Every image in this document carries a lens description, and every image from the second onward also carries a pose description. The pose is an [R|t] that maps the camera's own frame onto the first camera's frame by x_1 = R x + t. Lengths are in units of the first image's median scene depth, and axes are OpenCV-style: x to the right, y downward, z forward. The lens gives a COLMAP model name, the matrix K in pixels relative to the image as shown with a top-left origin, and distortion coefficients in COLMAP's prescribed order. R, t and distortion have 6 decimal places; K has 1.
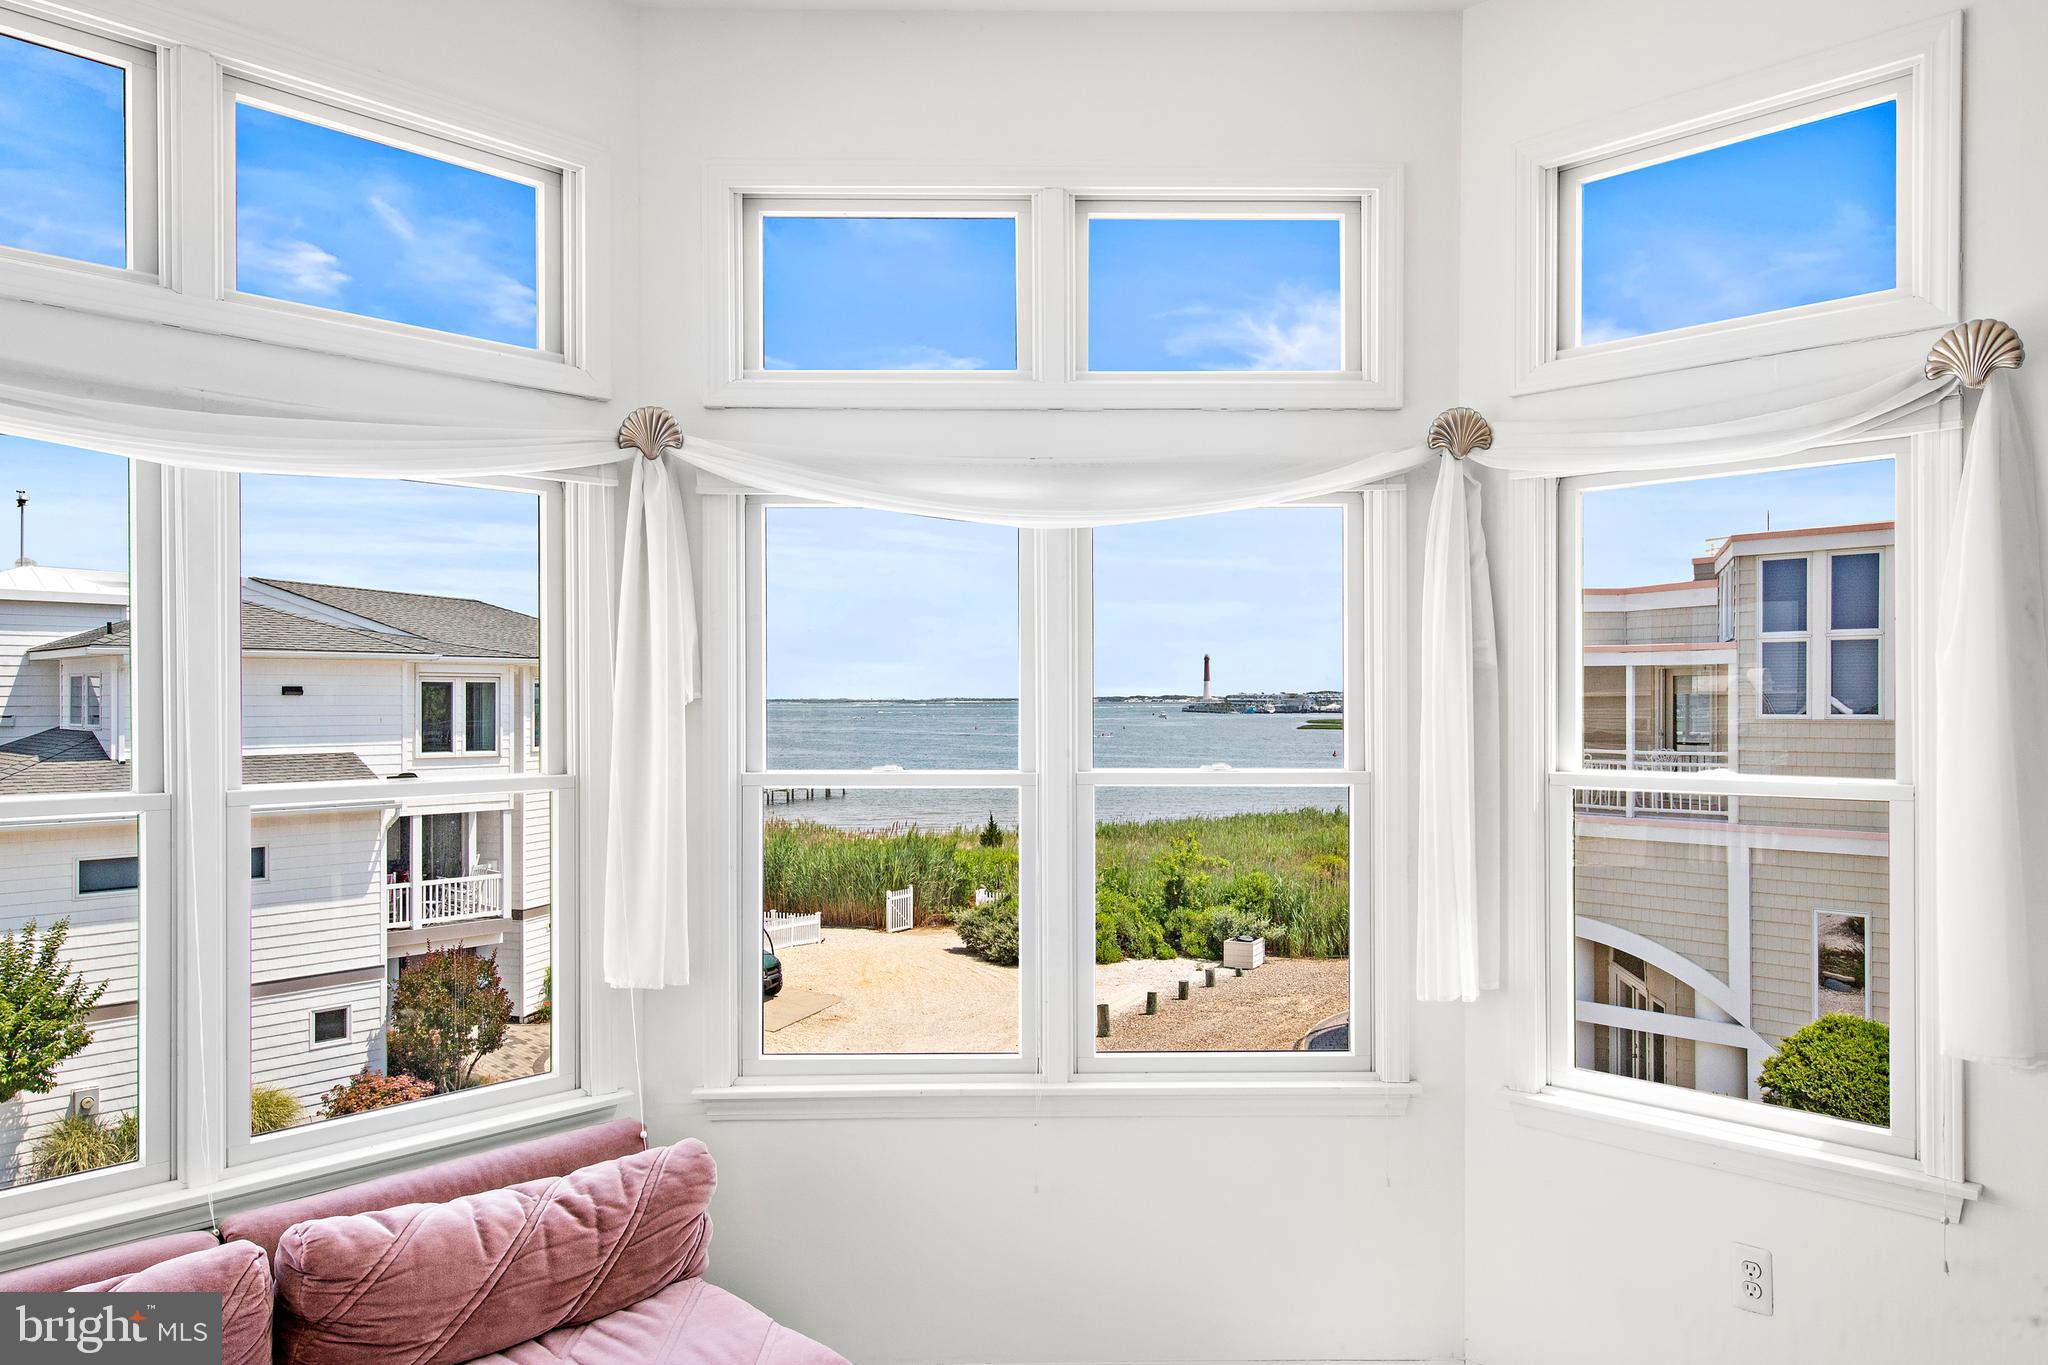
lens RADIAL K [[1359.8, 0, 1025.1], [0, 1359.8, 708.3], [0, 0, 1]] dist [0.036292, 0.000873]
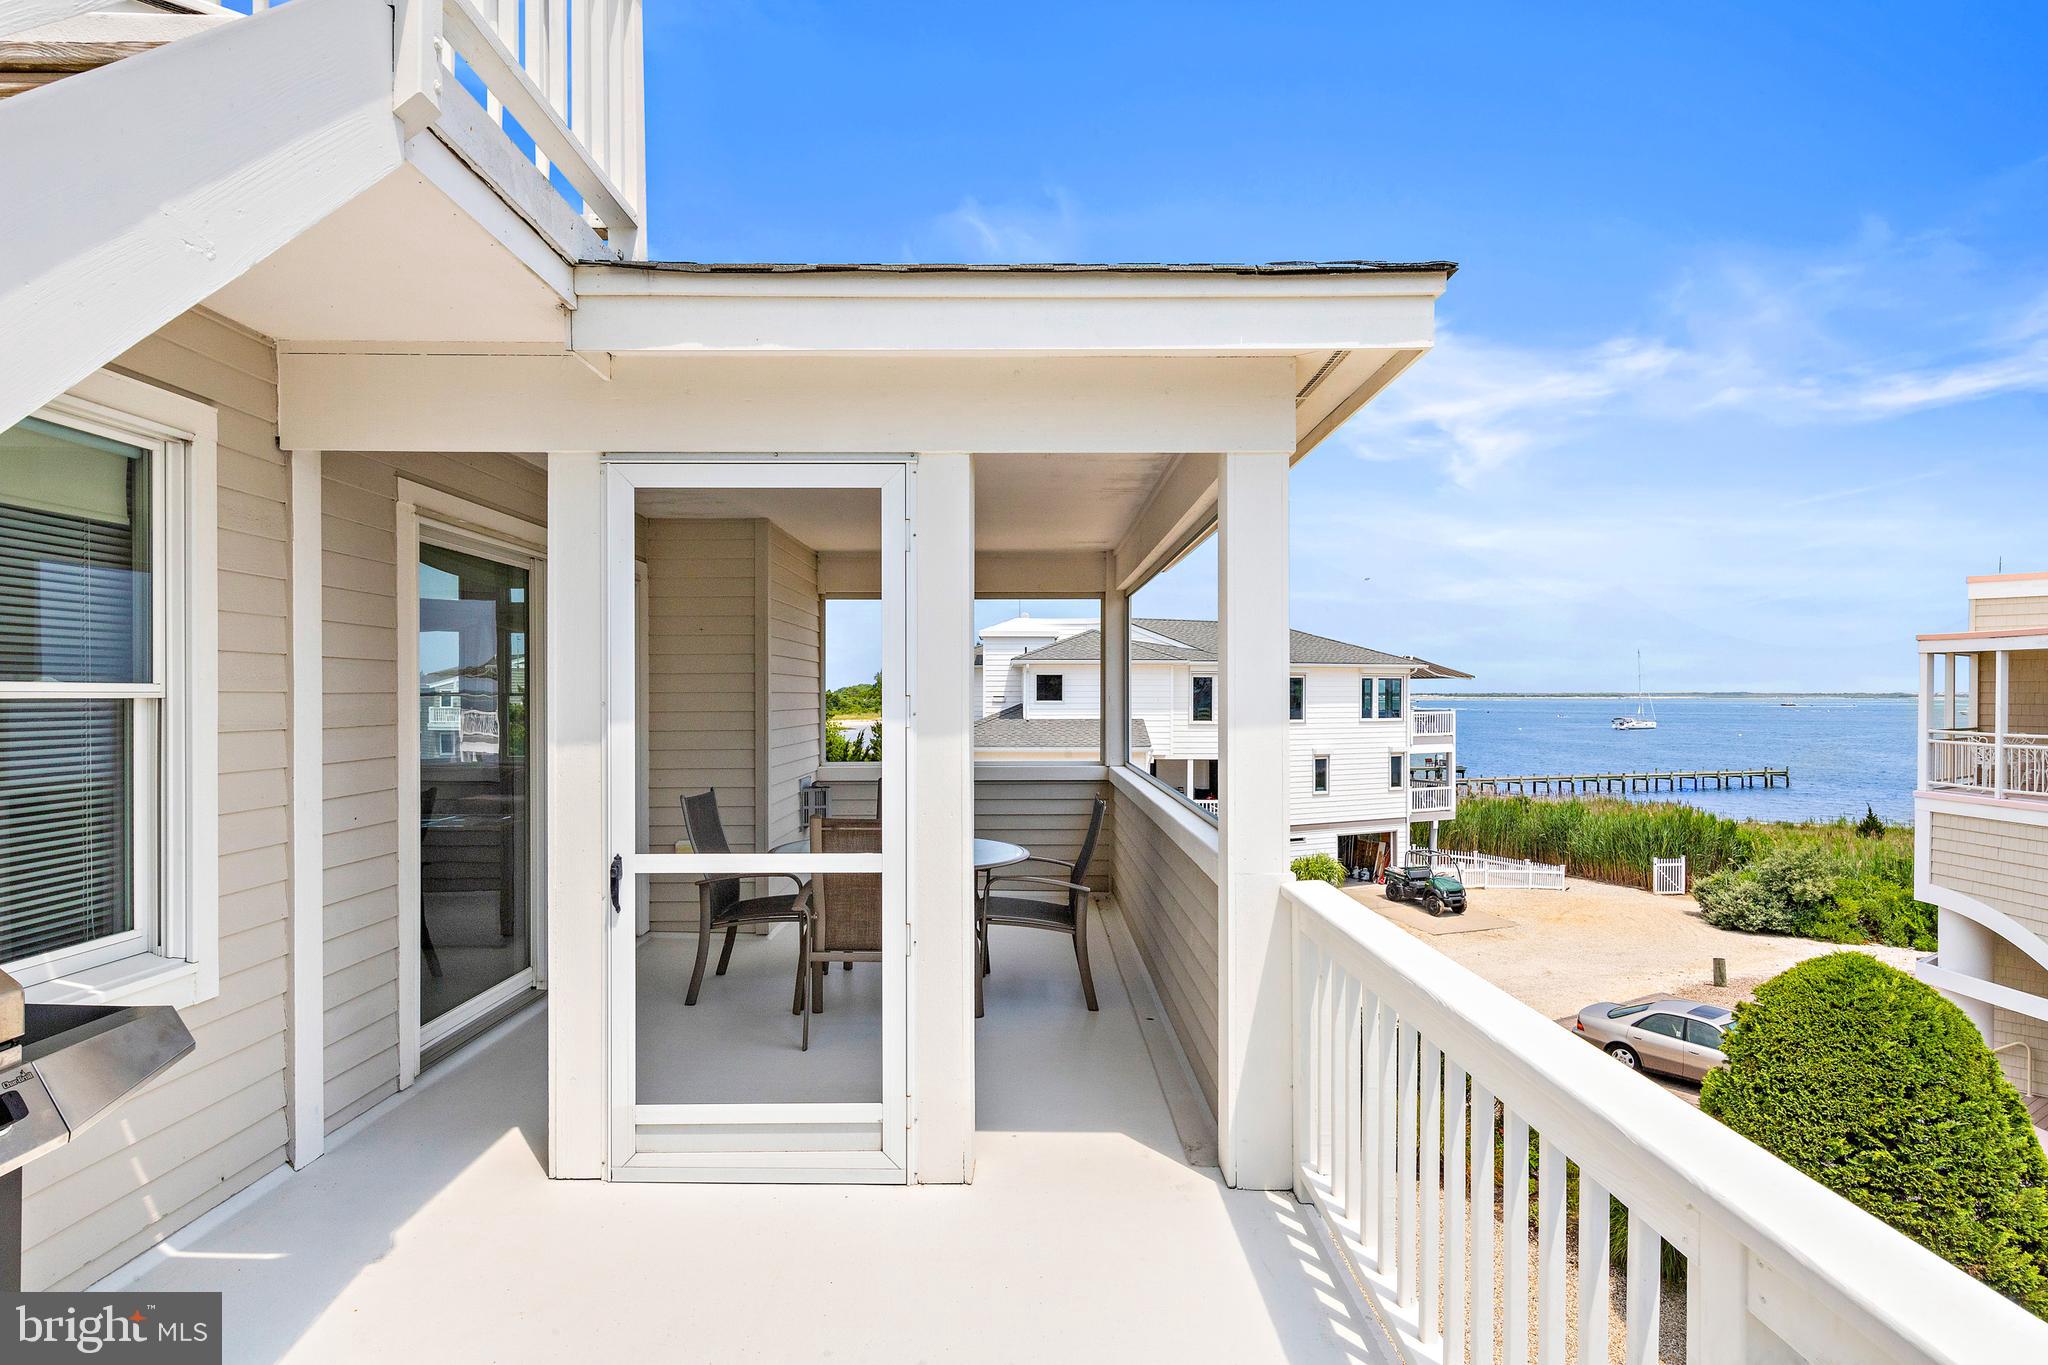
lens RADIAL K [[1124.4, 0, 1018.4], [0, 1124.4, 701.5], [0, 0, 1]] dist [0.004071, 0.000577]
pose [[0.698144, 0.007469, -0.715918, 0.226851], [-0.006949, 0.999969, 0.003656, 0.004011], [0.715924, 0.002423, 0.698174, -0.046871]]
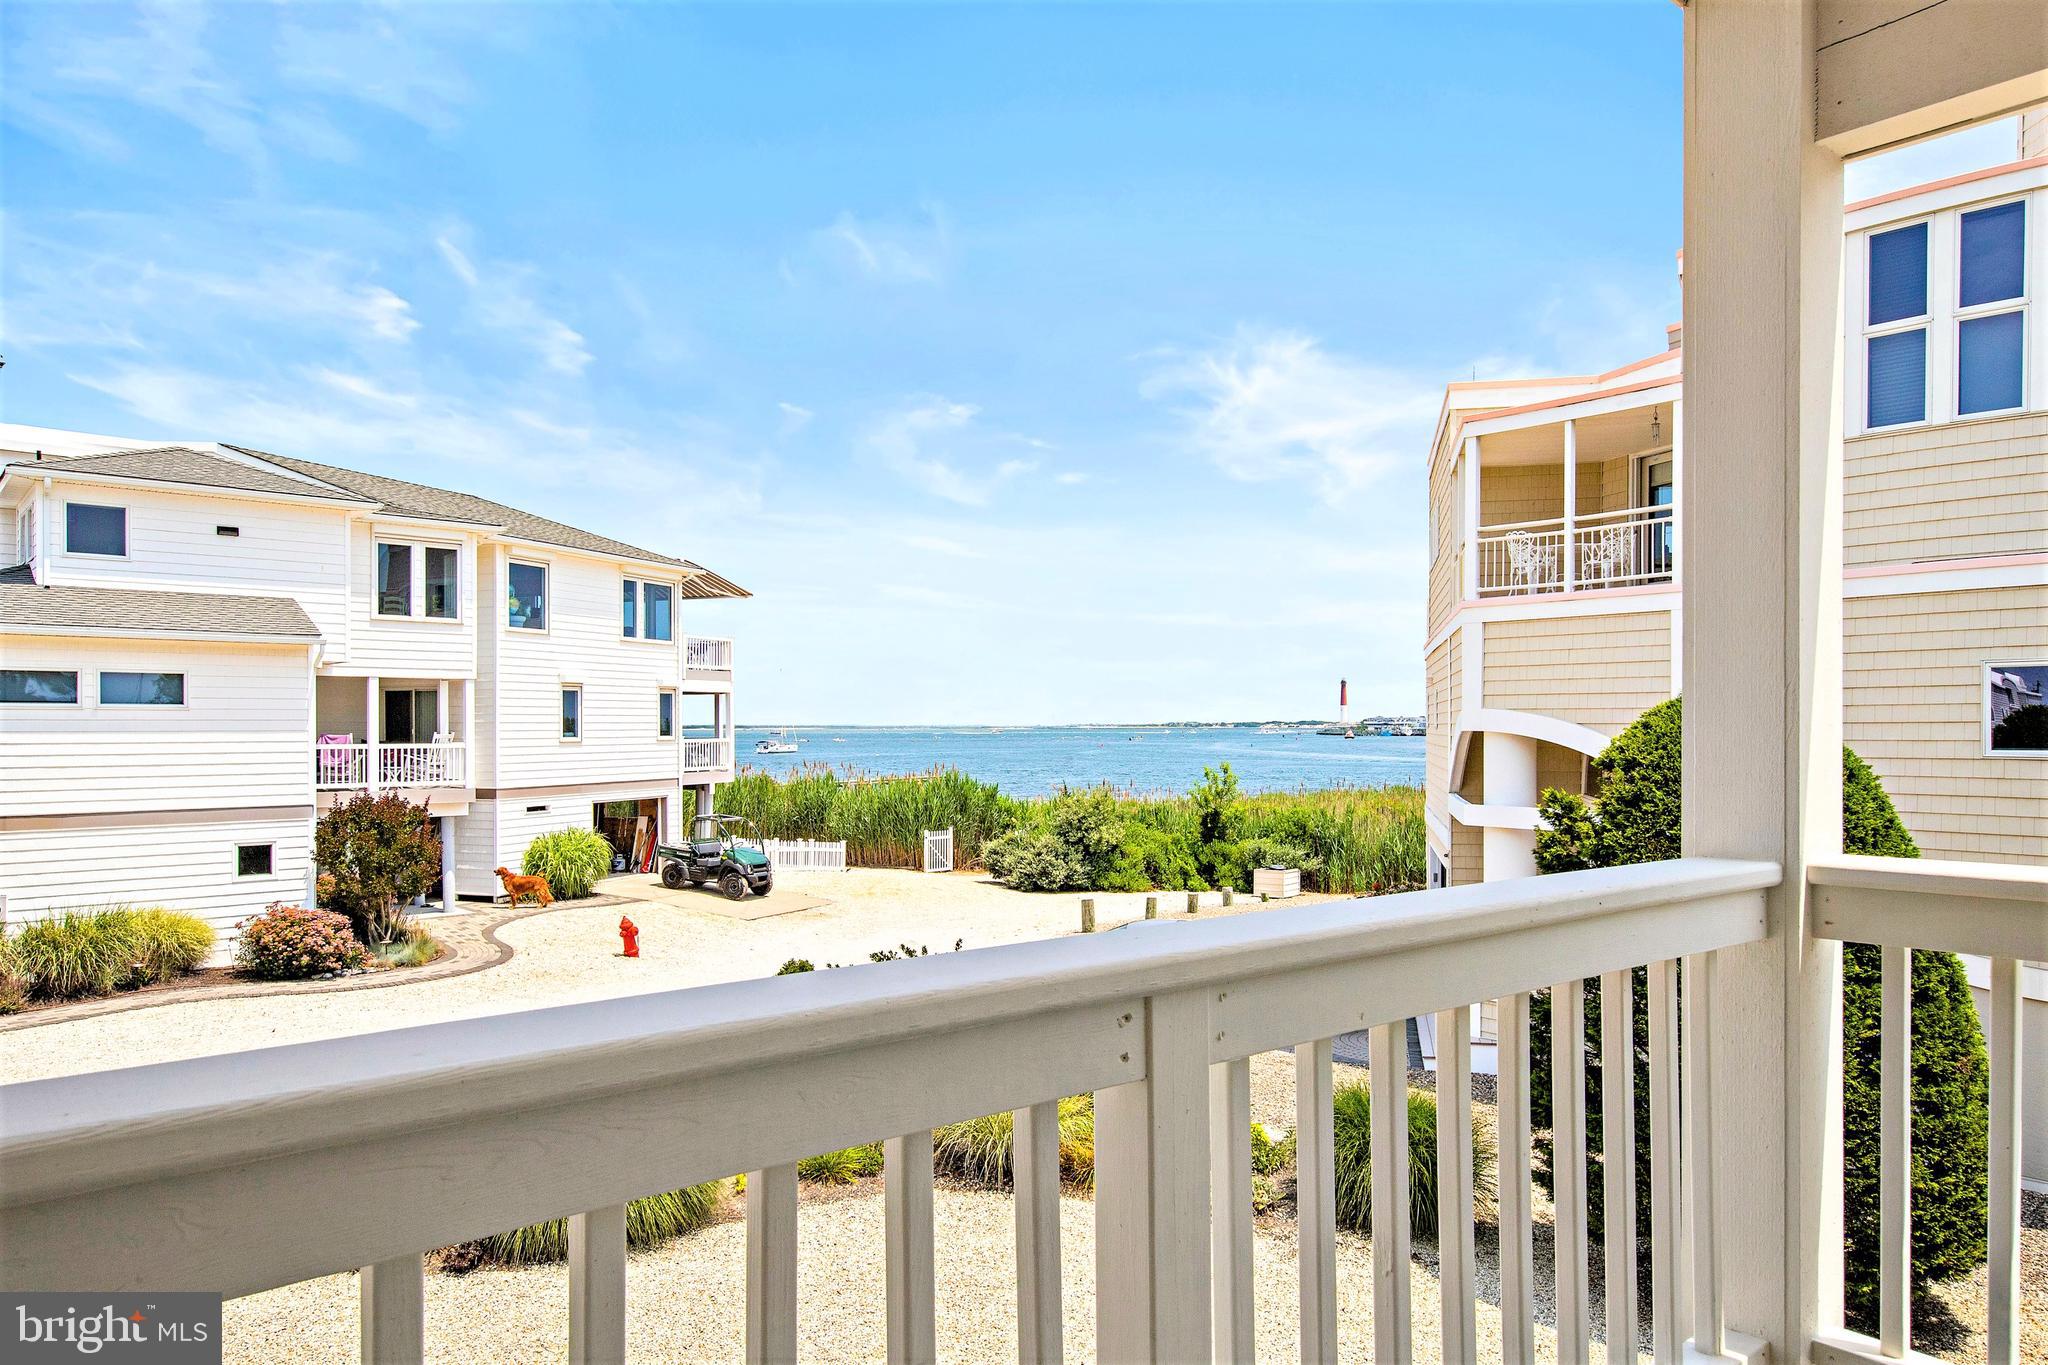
lens RADIAL K [[1352.2, 0, 1032.3], [0, 1352.2, 748.2], [0, 0, 1]] dist [0.020600, -0.001627]
pose [[0.995484, 0.003655, -0.094860, 0.076851], [-0.002728, 0.999947, 0.009899, 0.073282], [0.094891, -0.009596, 0.995441, 0.040590]]
